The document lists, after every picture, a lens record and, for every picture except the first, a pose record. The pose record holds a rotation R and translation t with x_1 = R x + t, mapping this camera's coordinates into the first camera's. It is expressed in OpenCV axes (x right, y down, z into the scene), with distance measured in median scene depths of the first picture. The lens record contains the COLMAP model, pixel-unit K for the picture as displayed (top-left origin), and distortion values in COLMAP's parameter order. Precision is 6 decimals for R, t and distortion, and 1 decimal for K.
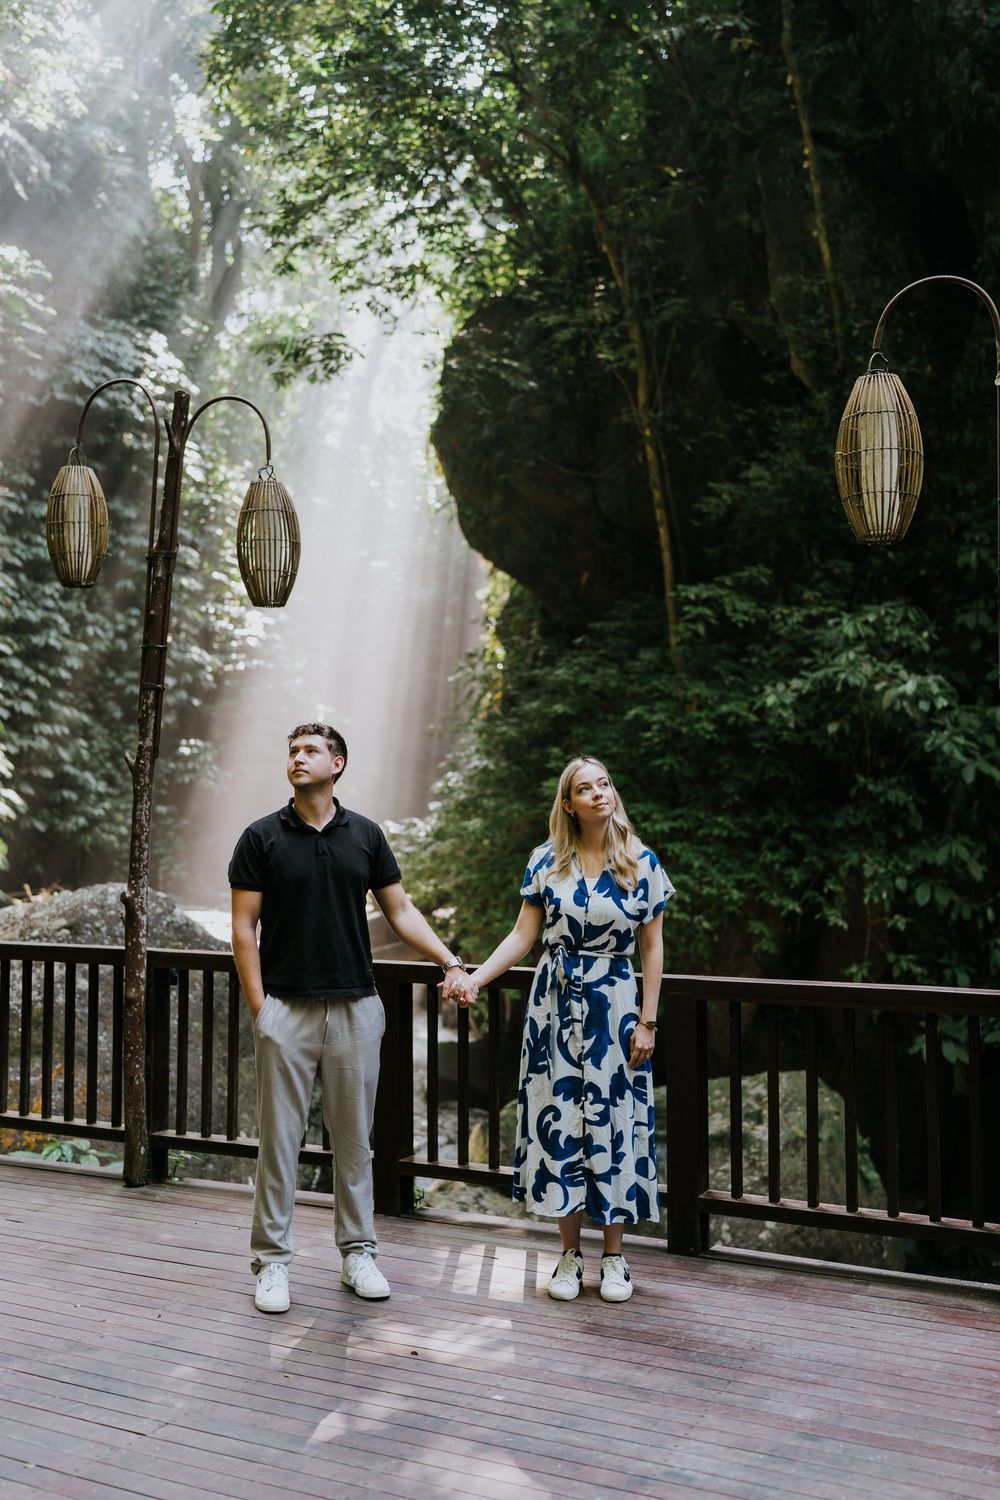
lens RADIAL K [[1534.5, 0, 459.4], [0, 1534.5, 722.9], [0, 0, 1]] dist [0.007041, -0.015664]
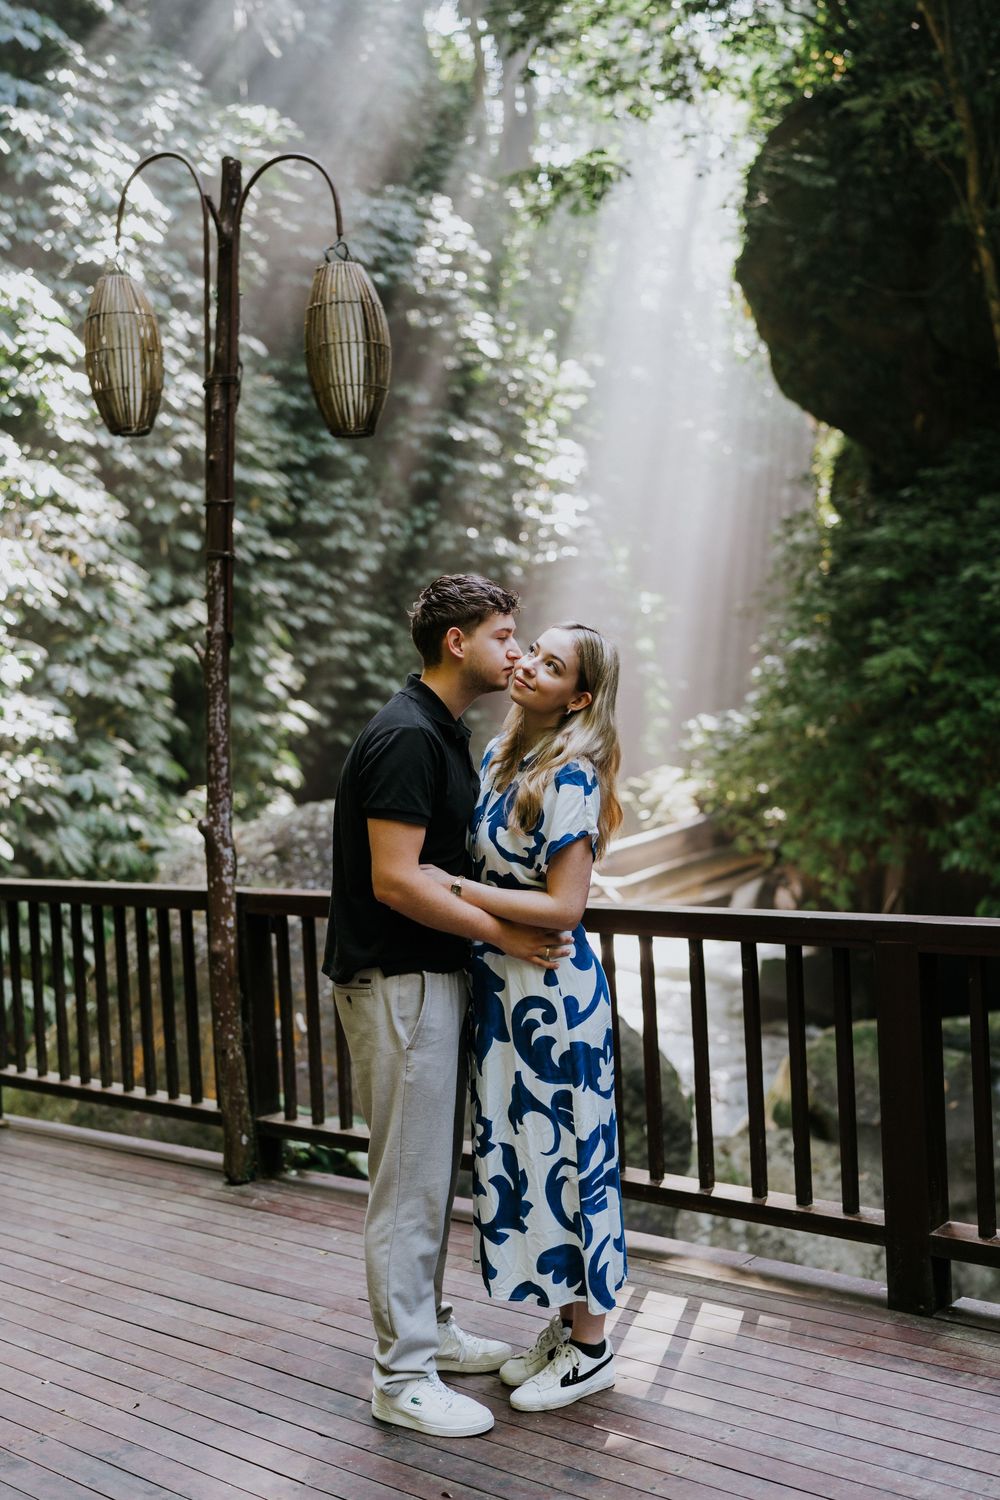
lens RADIAL K [[1595.3, 0, 499.7], [0, 1595.3, 794.2], [0, 0, 1]] dist [-0.004738, 0.025039]
pose [[0.978207, -0.040549, -0.203634, 0.035092], [0.062670, 0.992665, 0.103385, 0.007885], [0.197948, -0.113893, 0.973573, 0.083726]]
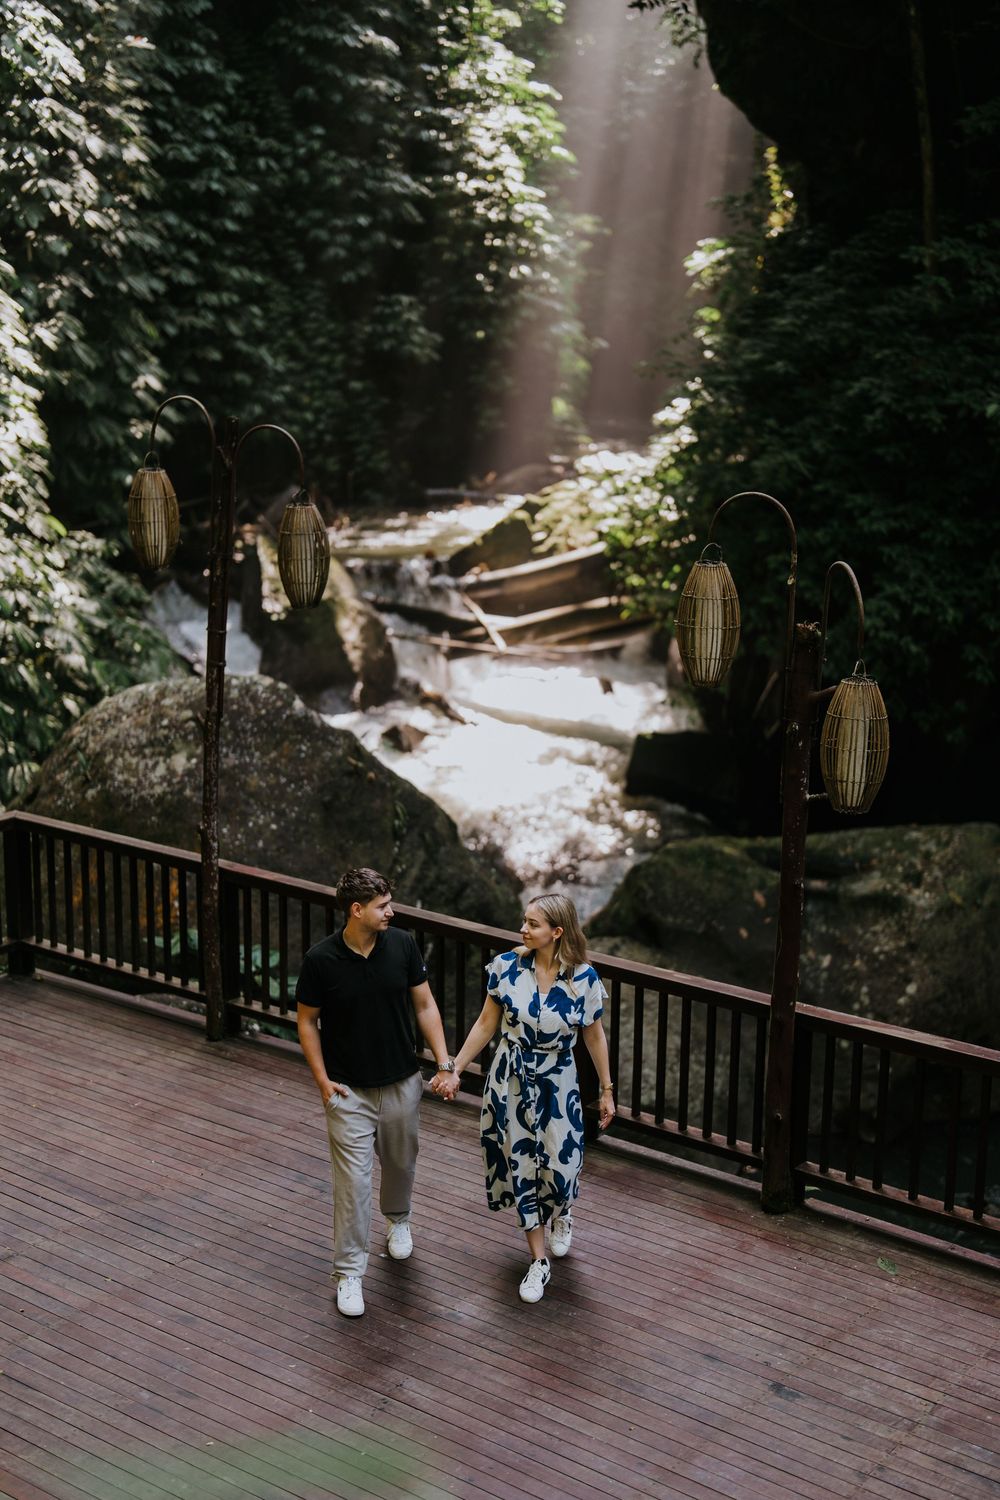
lens RADIAL K [[2147.6, 0, 500.0], [0, 2147.6, 750.0], [0, 0, 1]] dist [0.007291, 0.087623]
pose [[0.988589, 0.043779, -0.144133, 0.100681], [-0.000078, 0.956984, 0.290140, -0.166012], [0.150635, -0.286818, 0.946068, -0.224988]]
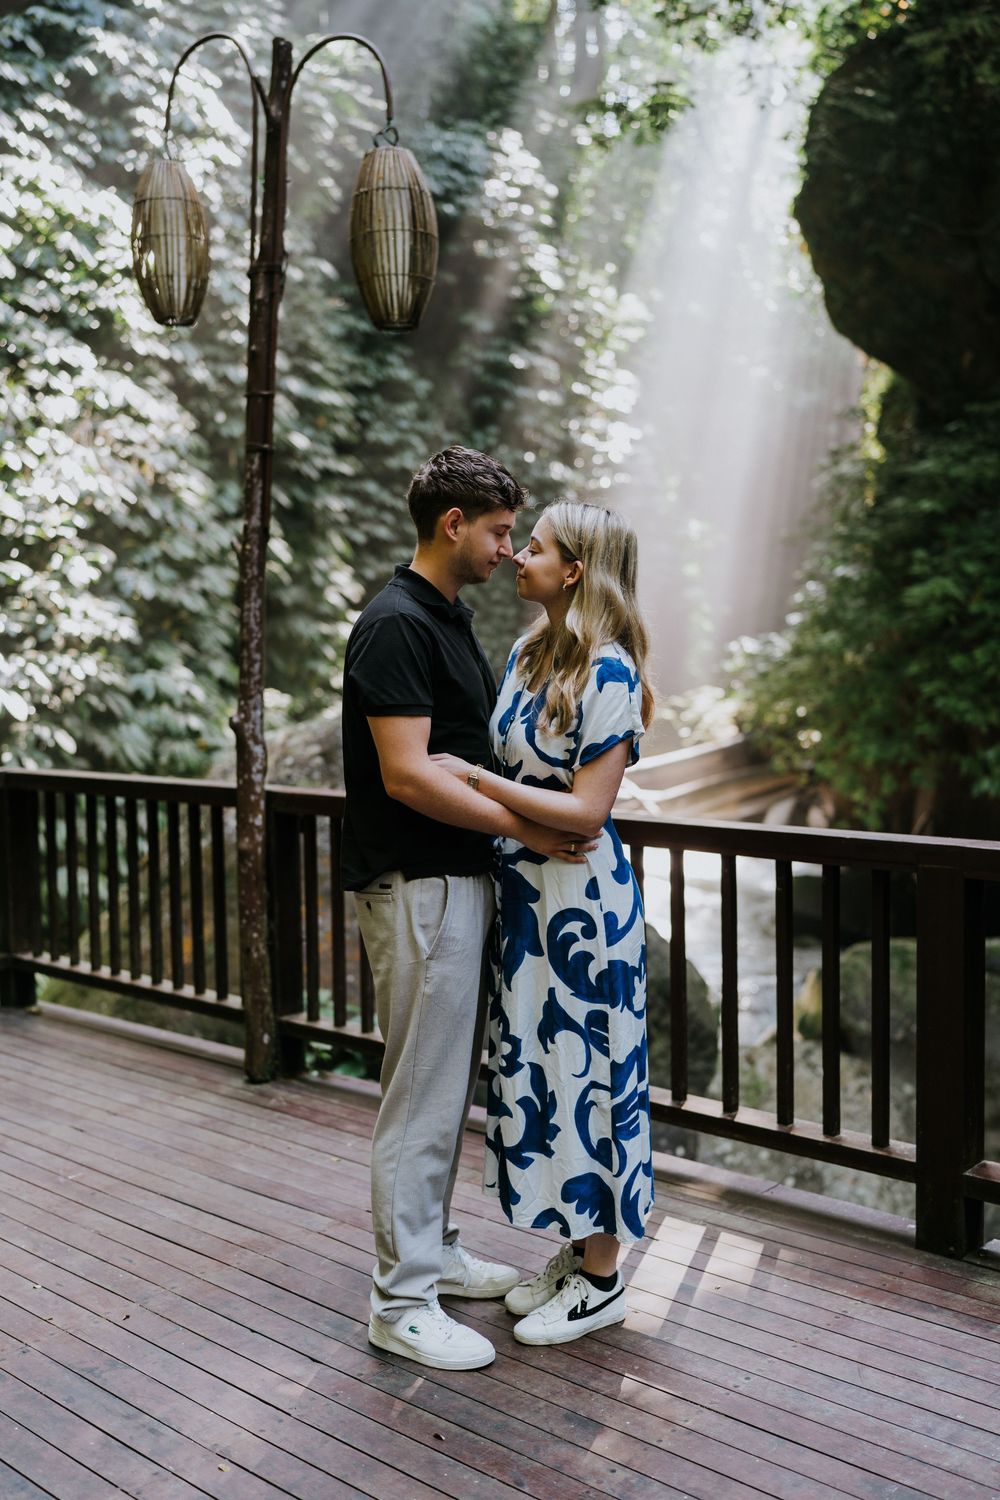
lens RADIAL K [[1502.7, 0, 500.0], [0, 1502.7, 750.0], [0, 0, 1]] dist [-0.005618, 0.027666]
pose [[0.971783, -0.000778, -0.235875, 0.033398], [0.032058, 0.991151, 0.128807, 0.011865], [0.233688, -0.132734, 0.963209, 0.104721]]
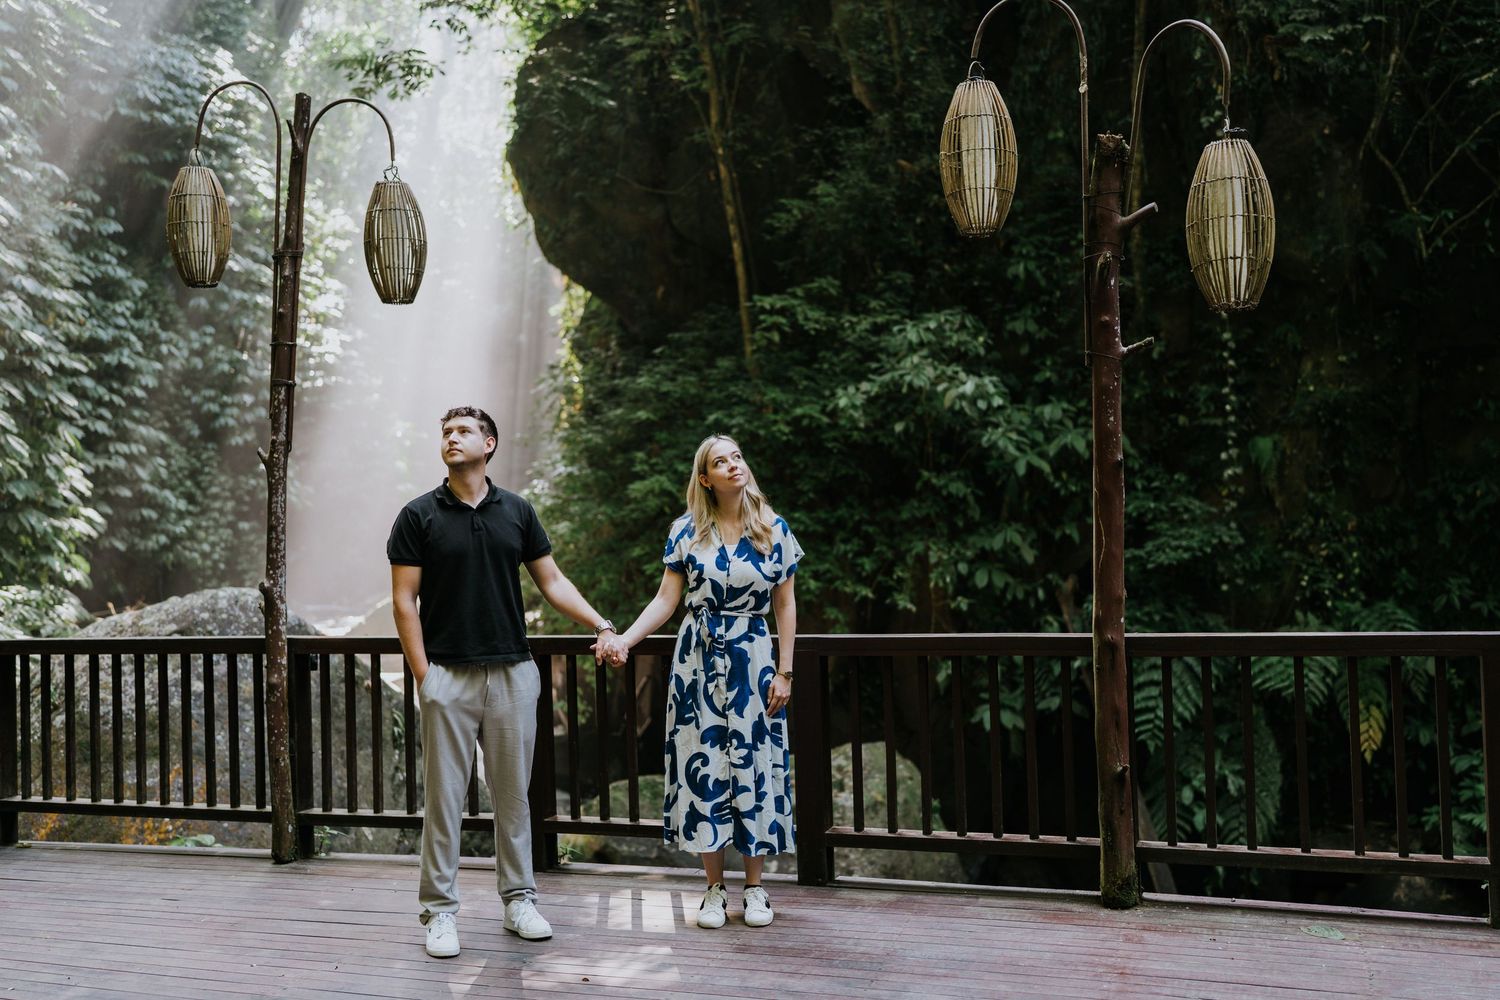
lens RADIAL K [[1469.8, 0, 750.0], [0, 1469.8, 500.0], [0, 0, 1]] dist [-0.014100, 0.023964]
pose [[0.988589, -0.025777, 0.148416, -0.014048], [0.019453, 0.998846, 0.043906, 0.006379], [-0.149376, -0.040518, 0.987950, -0.007523]]
